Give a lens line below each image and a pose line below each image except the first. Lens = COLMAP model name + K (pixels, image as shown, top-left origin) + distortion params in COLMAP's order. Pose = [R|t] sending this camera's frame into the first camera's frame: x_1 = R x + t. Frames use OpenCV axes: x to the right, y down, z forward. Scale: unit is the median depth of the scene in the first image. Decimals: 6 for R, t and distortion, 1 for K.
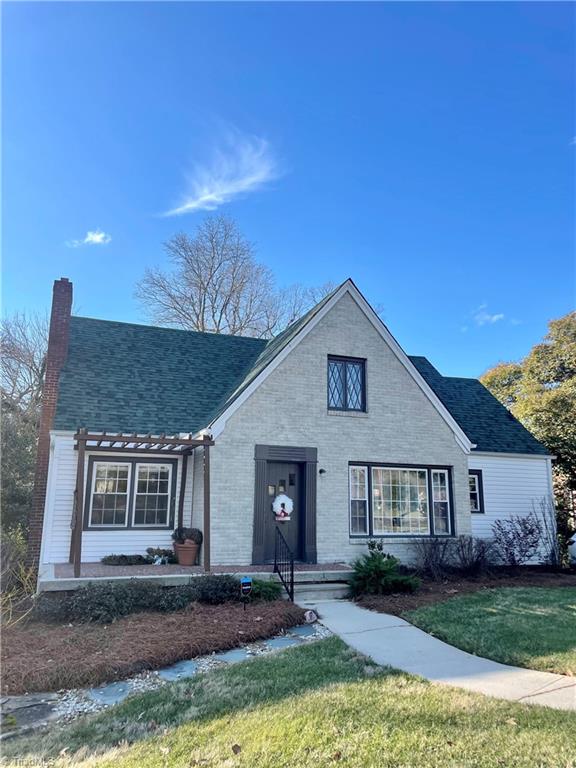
lens RADIAL K [[579.9, 0, 288.0], [0, 579.9, 384.0], [0, 0, 1]] dist [0.074123, -0.104202]
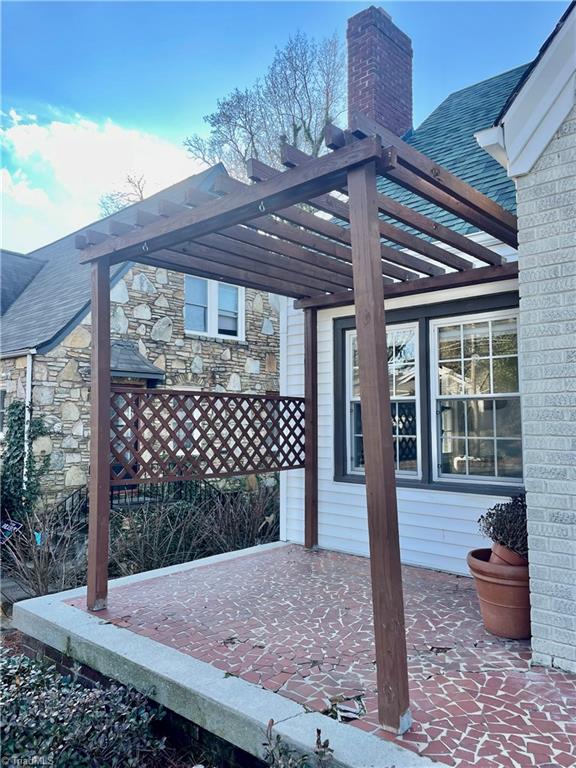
lens RADIAL K [[579.9, 0, 288.0], [0, 579.9, 384.0], [0, 0, 1]] dist [0.074123, -0.104202]
pose [[0.455103, -0.067456, -0.887880, 0.039976], [0.193373, 0.980817, 0.024602, 0.149061], [0.869188, -0.182889, 0.459416, 0.731265]]
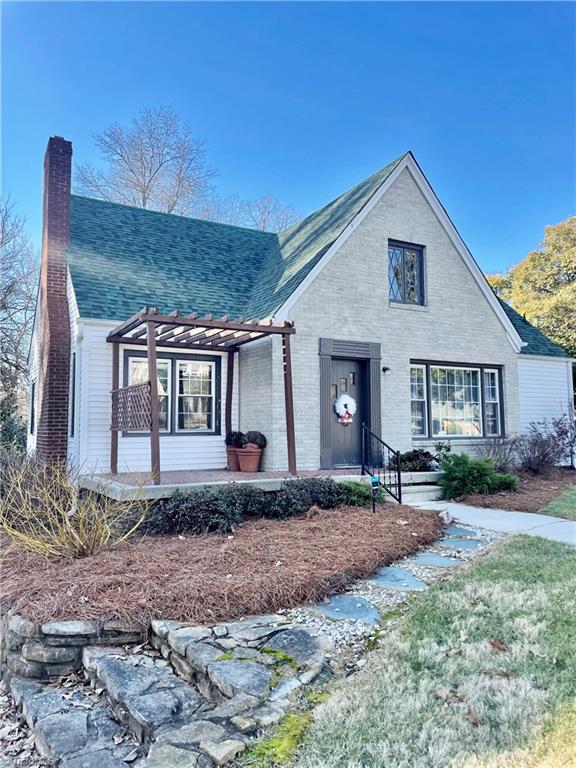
lens RADIAL K [[579.9, 0, 288.0], [0, 579.9, 384.0], [0, 0, 1]] dist [0.074123, -0.104202]
pose [[0.988725, -0.007282, 0.149568, -0.225652], [-0.011770, 0.991948, 0.126099, 0.060697], [-0.149282, -0.126437, 0.980678, 0.132272]]
